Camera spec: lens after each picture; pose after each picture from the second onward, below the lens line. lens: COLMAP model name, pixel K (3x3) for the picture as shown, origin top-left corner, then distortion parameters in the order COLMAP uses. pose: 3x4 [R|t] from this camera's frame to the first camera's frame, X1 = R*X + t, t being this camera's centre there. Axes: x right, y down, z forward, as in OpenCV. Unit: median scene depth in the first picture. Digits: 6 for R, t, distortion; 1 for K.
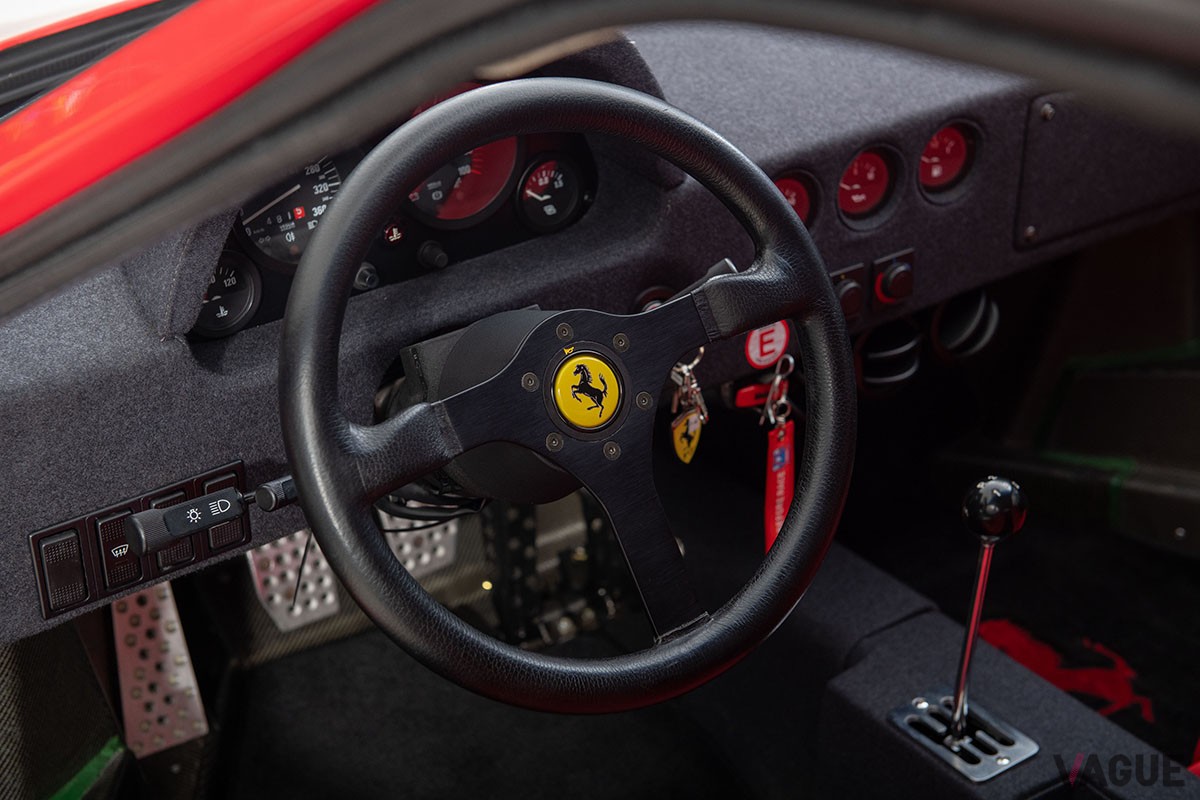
lens RADIAL K [[1899.0, 0, 600.0], [0, 1899.0, 400.0], [0, 0, 1]] dist [0.133412, -0.109551]
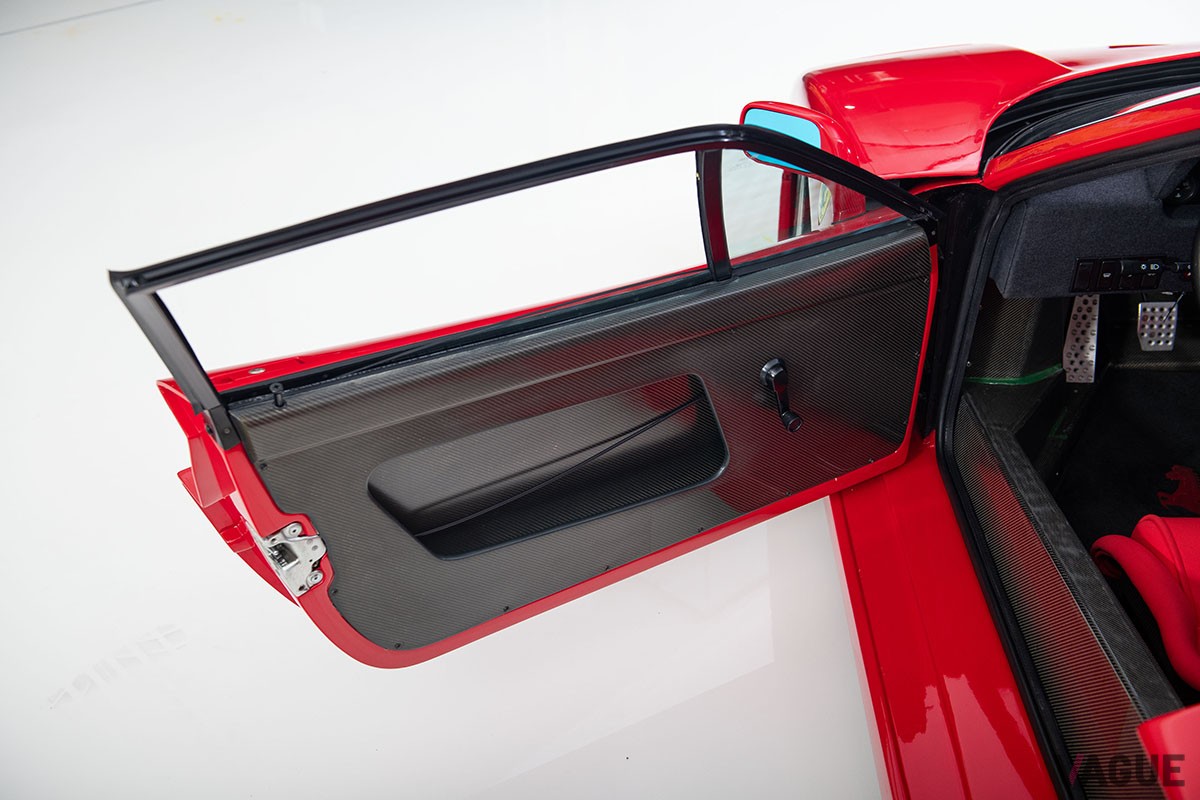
lens RADIAL K [[1301.8, 0, 600.3], [0, 1301.8, 393.2], [0, 0, 1]] dist [0.053885, -0.000199]
pose [[0.816633, 0.317098, -0.482244, 0.080686], [-0.266451, 0.948313, 0.172353, 0.088386], [0.511972, -0.012255, 0.858915, -0.730270]]
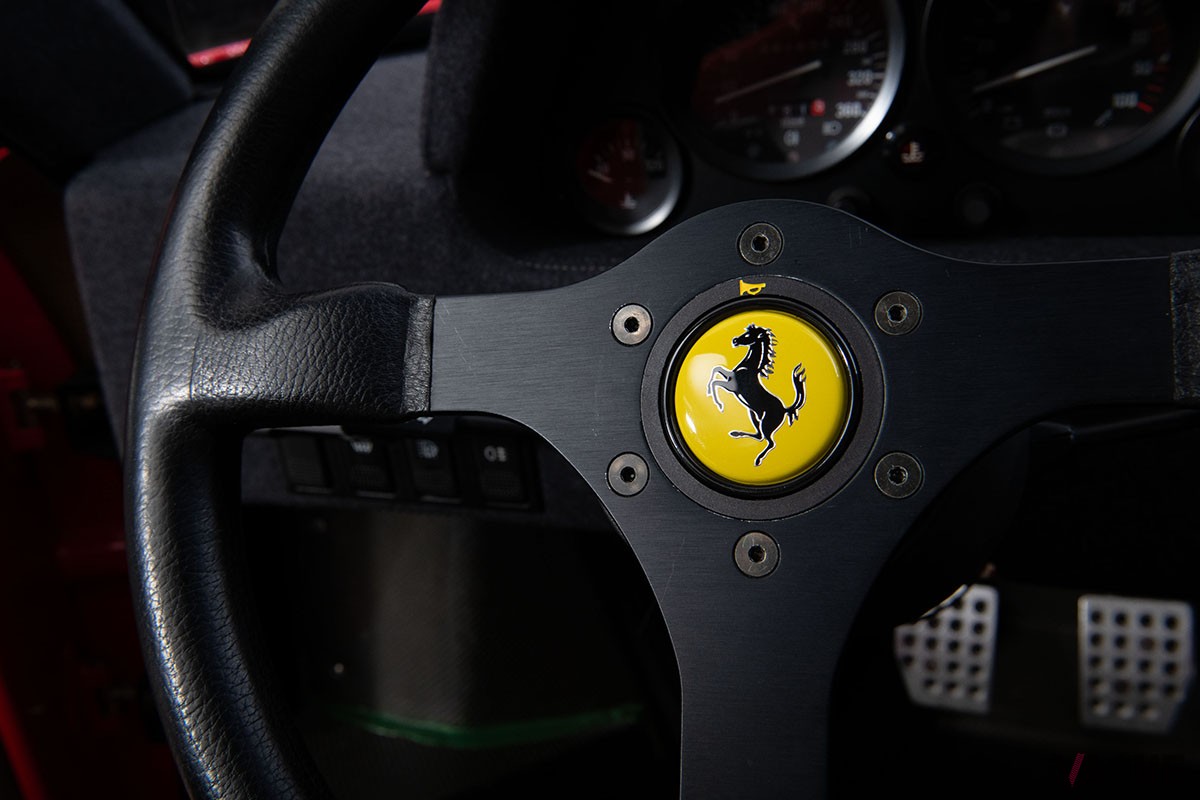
lens RADIAL K [[1165.1, 0, 600.0], [0, 1165.1, 400.0], [0, 0, 1]] dist [0.017377, 0.008461]
pose [[0.600647, 0.285725, -0.746716, 0.123787], [-0.330386, 0.939192, 0.093618, -0.012373], [0.728058, 0.190473, 0.658522, 0.628422]]
